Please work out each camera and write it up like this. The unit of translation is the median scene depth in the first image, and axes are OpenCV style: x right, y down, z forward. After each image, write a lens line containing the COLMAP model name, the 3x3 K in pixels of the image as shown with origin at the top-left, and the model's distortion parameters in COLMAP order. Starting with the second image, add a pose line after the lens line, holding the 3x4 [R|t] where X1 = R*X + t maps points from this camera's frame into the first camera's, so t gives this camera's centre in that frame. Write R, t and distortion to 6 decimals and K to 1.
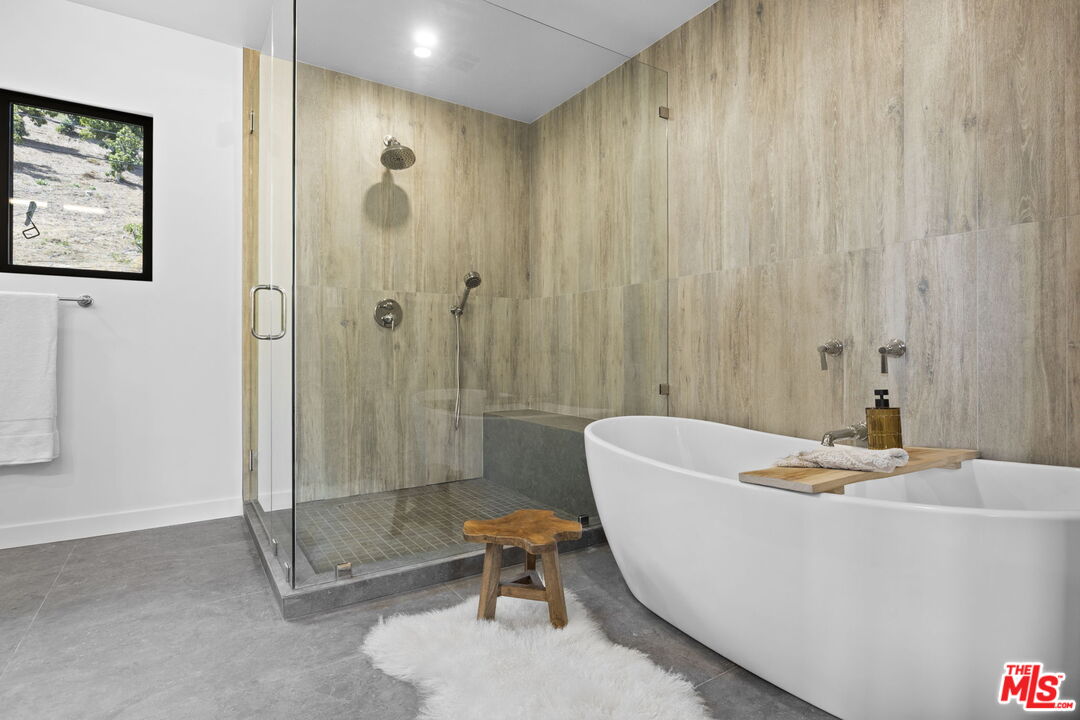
lens RADIAL K [[541.8, 0, 539.5], [0, 541.8, 356.1], [0, 0, 1]] dist [-0.006709, -0.000534]
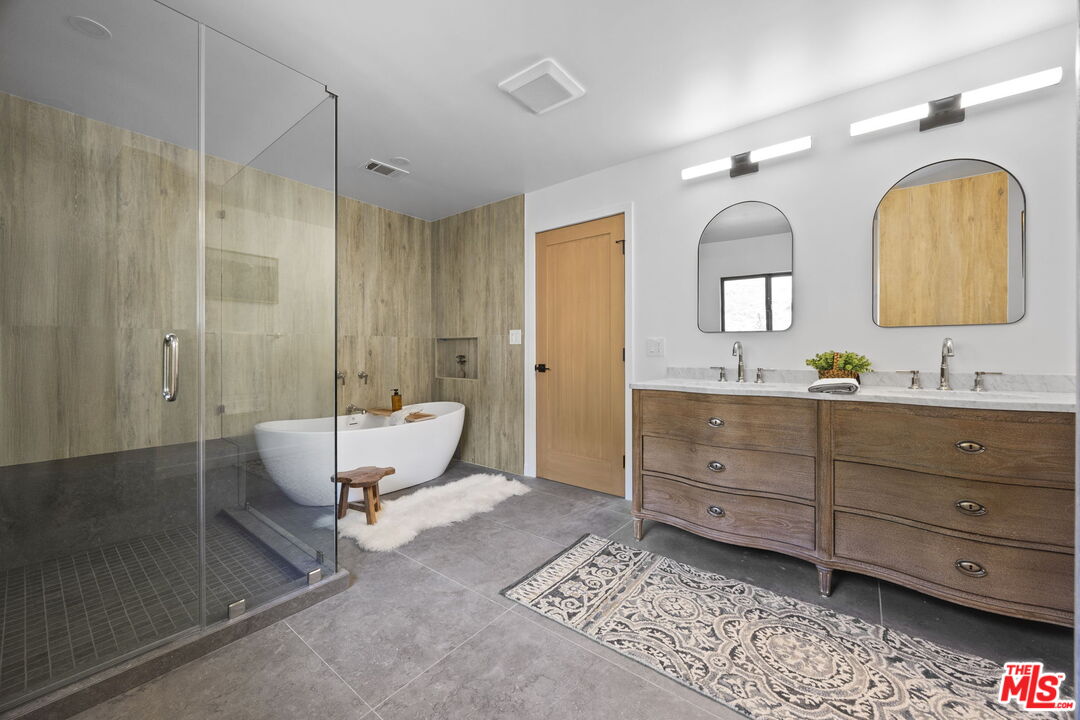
lens RADIAL K [[411.9, 0, 539.5], [0, 411.9, 353.3], [0, 0, 1]] dist [0.002357, 0.000087]
pose [[-0.321480, -0.005066, 0.946903, -1.575698], [-0.000179, 0.999986, 0.005289, -0.132757], [-0.946916, 0.001530, -0.321476, 0.825436]]
